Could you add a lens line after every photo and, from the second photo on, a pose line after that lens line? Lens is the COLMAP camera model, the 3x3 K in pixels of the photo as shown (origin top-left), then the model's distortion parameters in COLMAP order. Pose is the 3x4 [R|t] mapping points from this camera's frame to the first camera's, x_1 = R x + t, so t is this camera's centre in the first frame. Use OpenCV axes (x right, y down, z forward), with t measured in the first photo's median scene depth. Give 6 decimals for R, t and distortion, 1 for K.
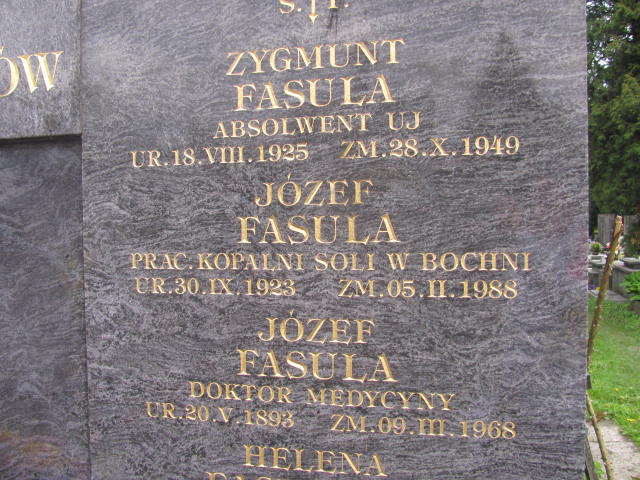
lens RADIAL K [[669.7, 0, 308.0], [0, 669.7, 240.1], [0, 0, 1]] dist [-0.222597, 0.265518]
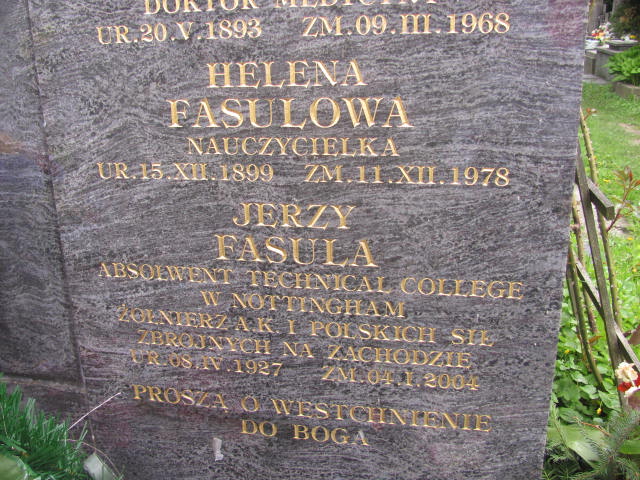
lens RADIAL K [[669.7, 0, 308.0], [0, 669.7, 240.1], [0, 0, 1]] dist [-0.222597, 0.265518]
pose [[0.999160, -0.030313, 0.027575, 0.008563], [0.021009, 0.956663, 0.290440, 0.290004], [-0.035184, -0.289617, 0.956496, 0.065627]]
